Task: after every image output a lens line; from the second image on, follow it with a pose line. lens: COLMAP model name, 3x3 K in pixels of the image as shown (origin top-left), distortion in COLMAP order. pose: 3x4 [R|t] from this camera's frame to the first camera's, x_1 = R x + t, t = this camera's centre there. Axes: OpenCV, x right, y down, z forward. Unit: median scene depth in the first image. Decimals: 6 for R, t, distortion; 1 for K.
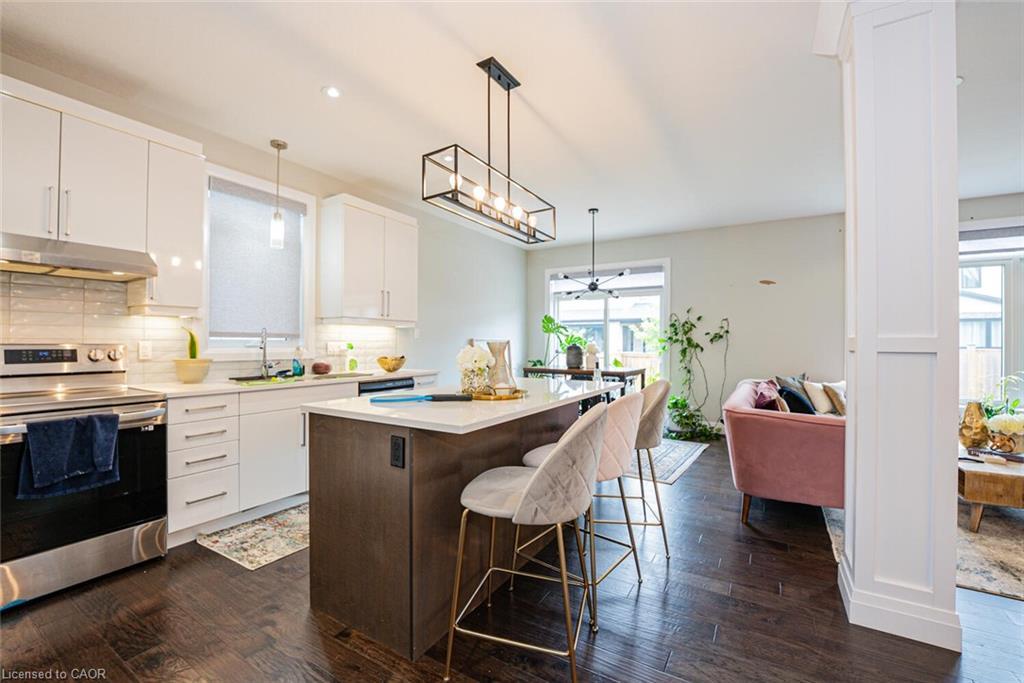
lens RADIAL K [[419.9, 0, 511.8], [0, 419.9, 342.6], [0, 0, 1]] dist [-0.023154, 0.000876]
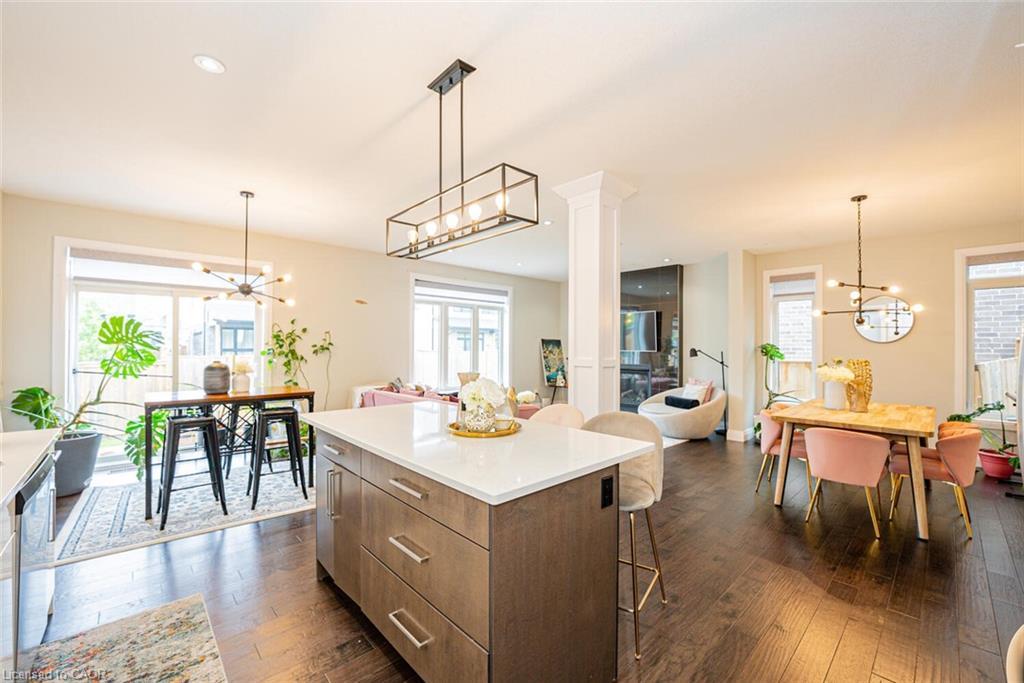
lens RADIAL K [[419.9, 0, 507.4], [0, 419.9, 341.8], [0, 0, 1]] dist [-0.023154, 0.000876]
pose [[0.261927, 0.003184, 0.965083, -0.374693], [-0.004967, 0.999986, -0.001951, -0.030524], [-0.965075, -0.004283, 0.261939, 0.271006]]
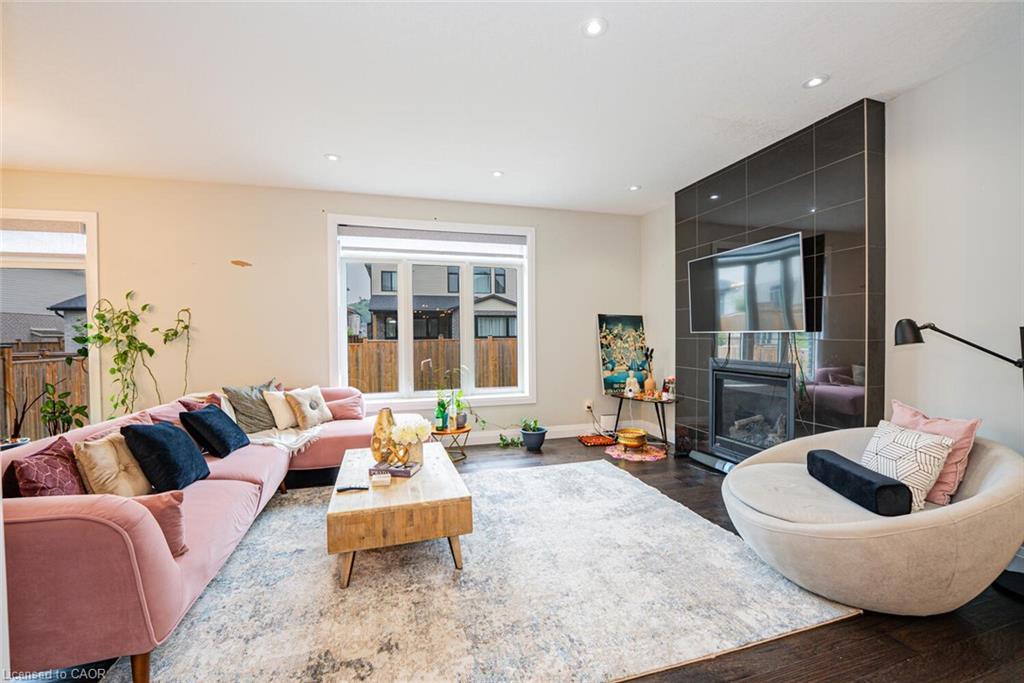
lens RADIAL K [[419.9, 0, 509.4], [0, 419.9, 341.1], [0, 0, 1]] dist [-0.023154, 0.000876]
pose [[0.664612, -0.024684, 0.746781, 0.333097], [0.012219, 0.999680, 0.022169, -0.010263], [-0.747088, -0.005609, 0.664701, 0.100681]]
